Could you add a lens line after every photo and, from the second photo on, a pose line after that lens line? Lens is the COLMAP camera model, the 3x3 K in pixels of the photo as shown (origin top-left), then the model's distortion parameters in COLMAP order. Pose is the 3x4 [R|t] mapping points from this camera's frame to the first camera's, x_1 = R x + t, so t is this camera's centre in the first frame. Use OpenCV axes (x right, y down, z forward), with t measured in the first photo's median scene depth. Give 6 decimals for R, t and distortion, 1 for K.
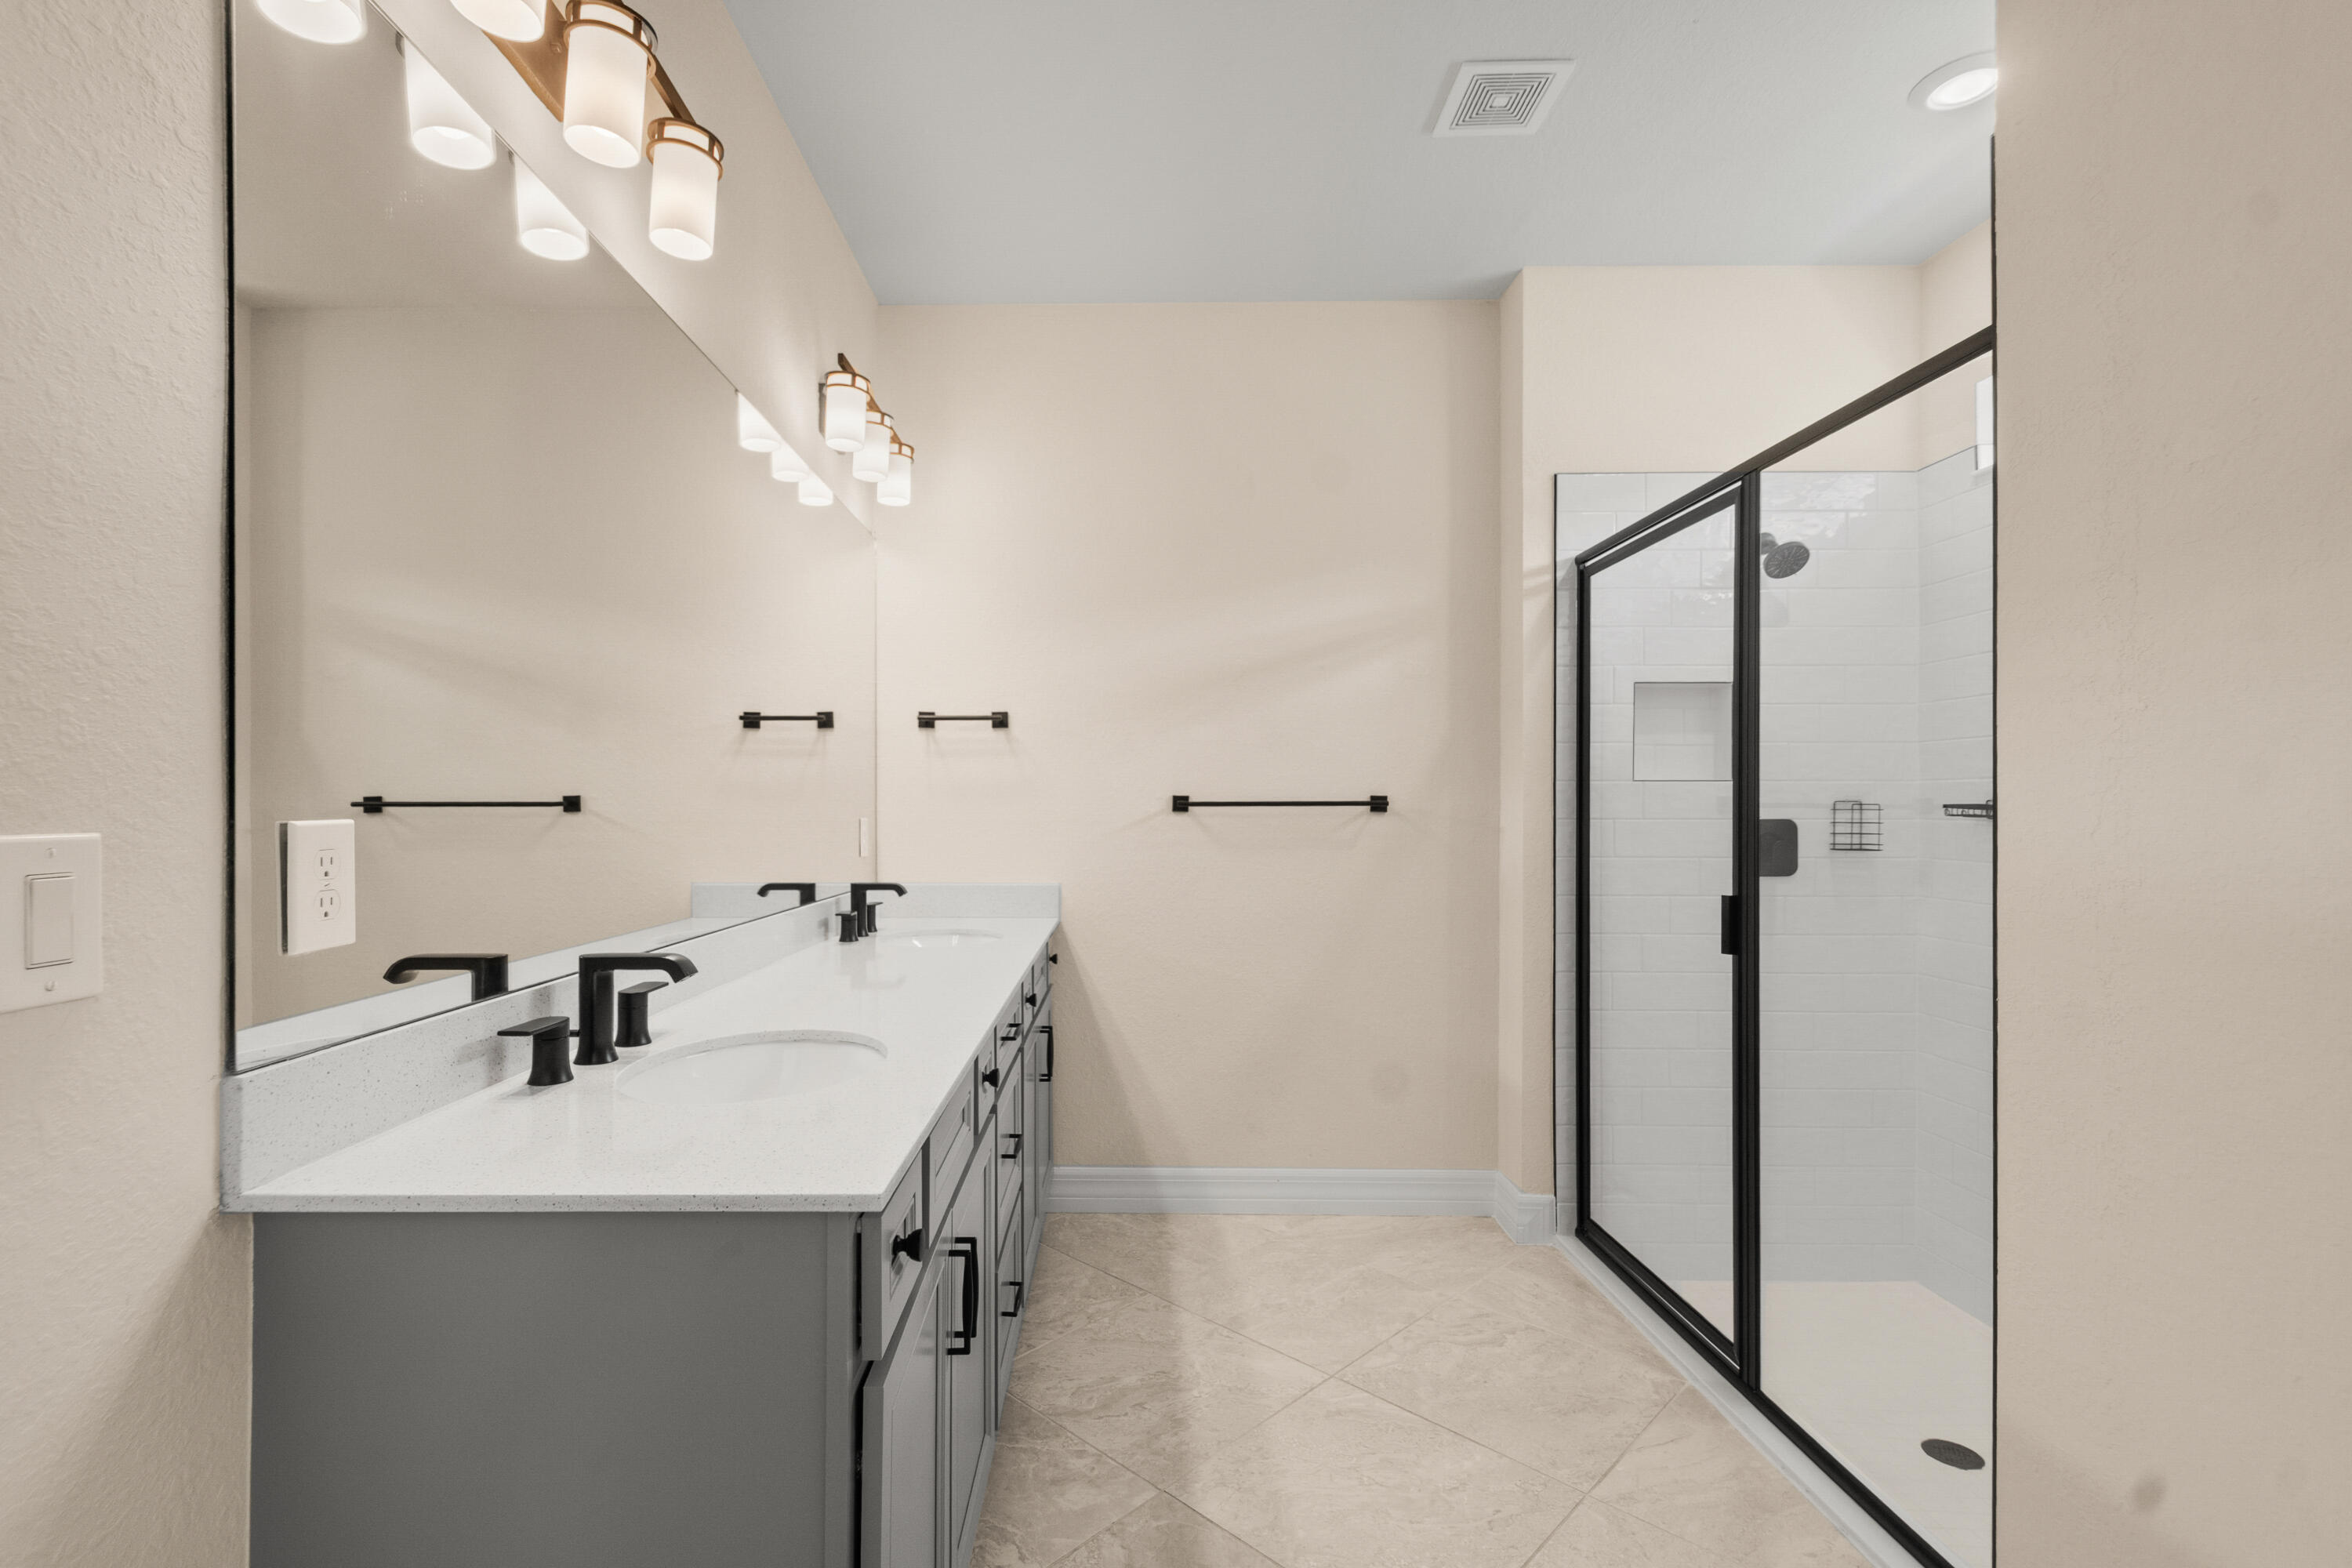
lens RADIAL K [[973.6, 0, 1191.8], [0, 973.6, 795.0], [0, 0, 1]] dist [-0.006444, 0.000939]
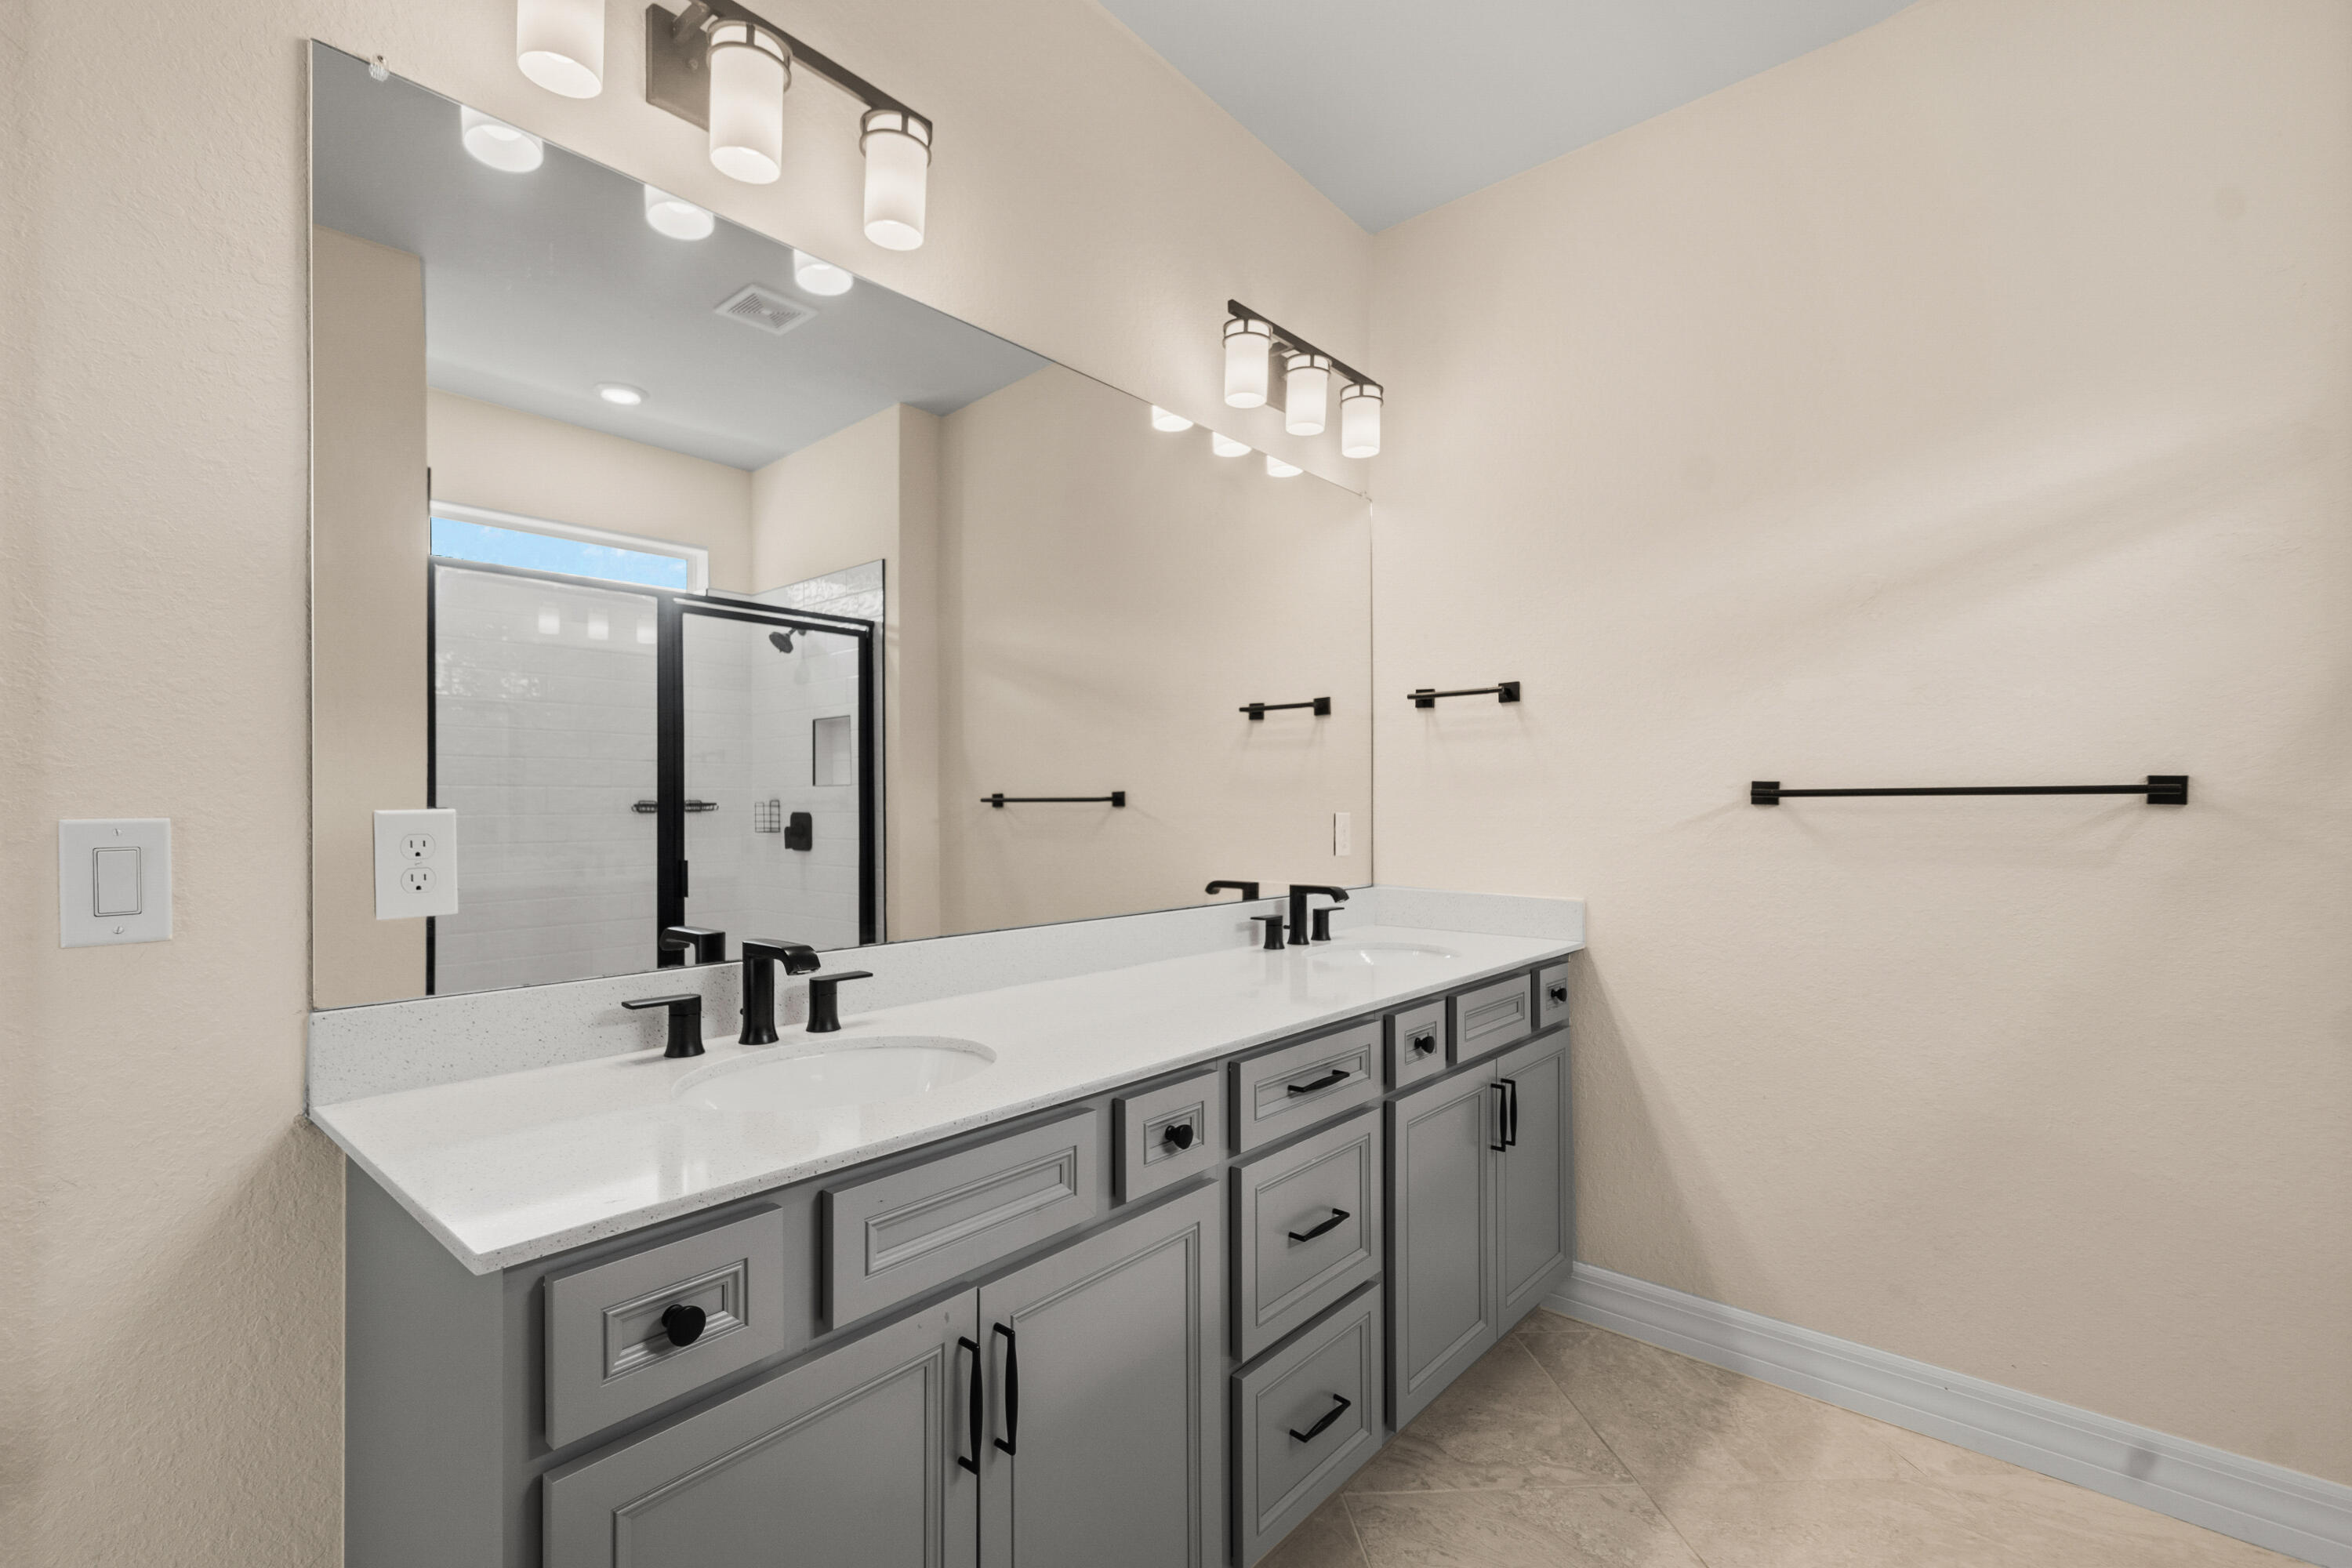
lens RADIAL K [[1040.1, 0, 1181.3], [0, 1040.1, 794.0], [0, 0, 1]] dist [0.002165, 0.001111]
pose [[0.747507, -0.009710, -0.664183, 0.187253], [0.012267, 0.999924, -0.000813, 0.005337], [0.664141, -0.007540, 0.747569, 0.182619]]
